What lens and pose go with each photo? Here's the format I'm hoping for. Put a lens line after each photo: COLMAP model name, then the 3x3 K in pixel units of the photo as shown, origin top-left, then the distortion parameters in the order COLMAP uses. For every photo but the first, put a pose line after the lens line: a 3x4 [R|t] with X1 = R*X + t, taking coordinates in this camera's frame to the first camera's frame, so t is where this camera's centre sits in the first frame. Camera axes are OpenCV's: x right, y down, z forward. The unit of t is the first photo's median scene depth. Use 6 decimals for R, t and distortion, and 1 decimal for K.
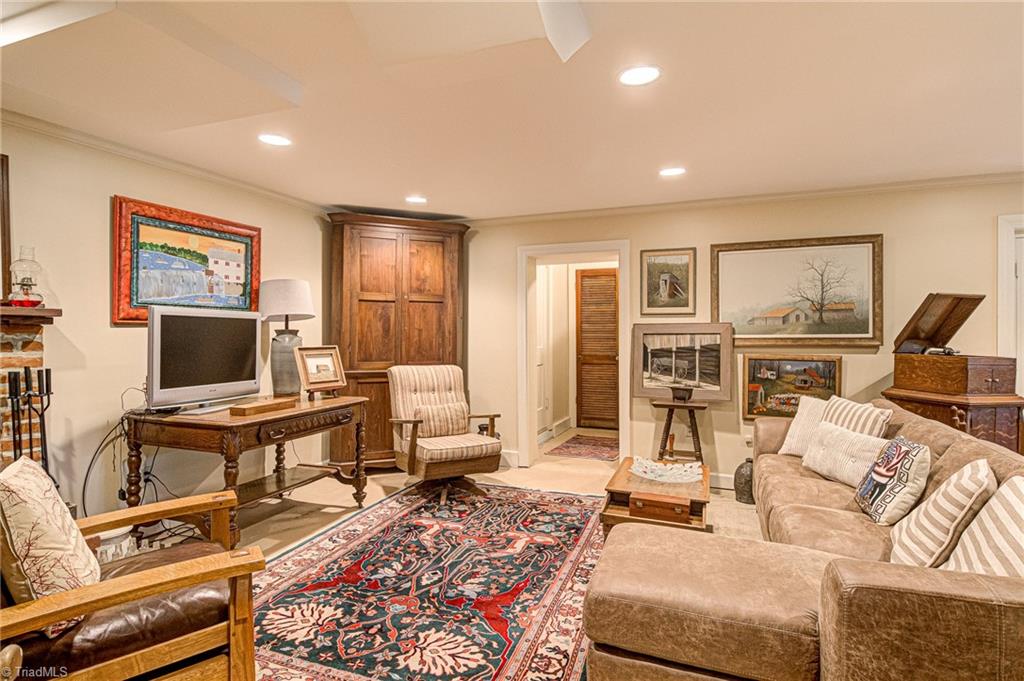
lens RADIAL K [[551.9, 0, 511.5], [0, 551.9, 335.9], [0, 0, 1]] dist [0.001020, 0.000282]
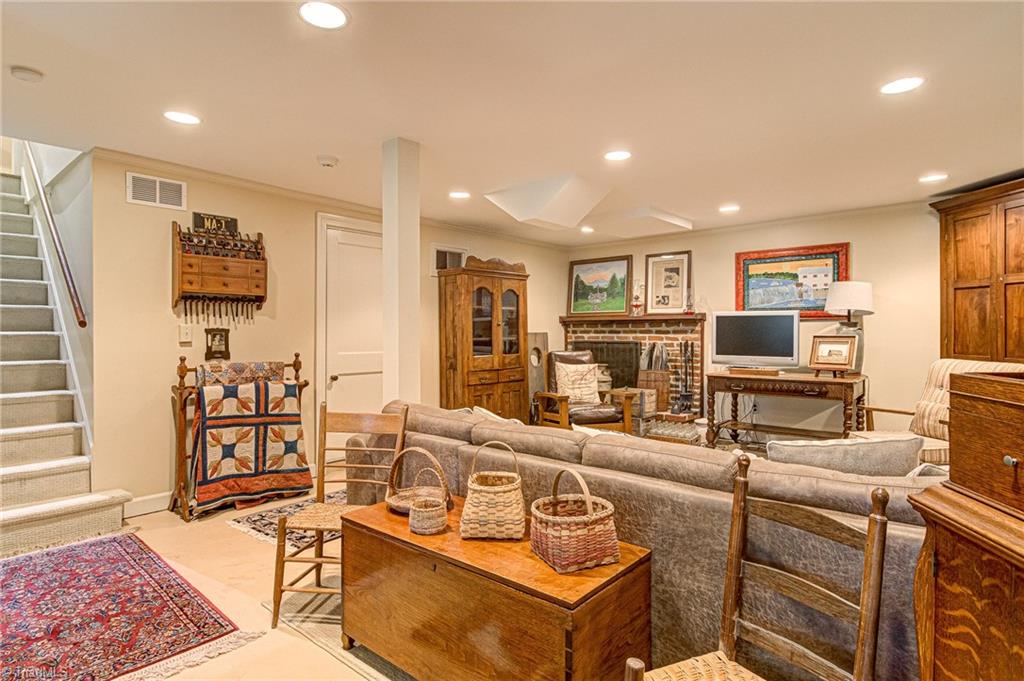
lens RADIAL K [[551.9, 0, 511.9], [0, 551.9, 336.6], [0, 0, 1]] dist [0.001020, 0.000282]
pose [[-0.334195, 0.008108, -0.942469, 1.041486], [-0.003134, 0.999948, 0.009714, 0.012088], [0.942499, 0.006200, -0.334153, 0.723178]]
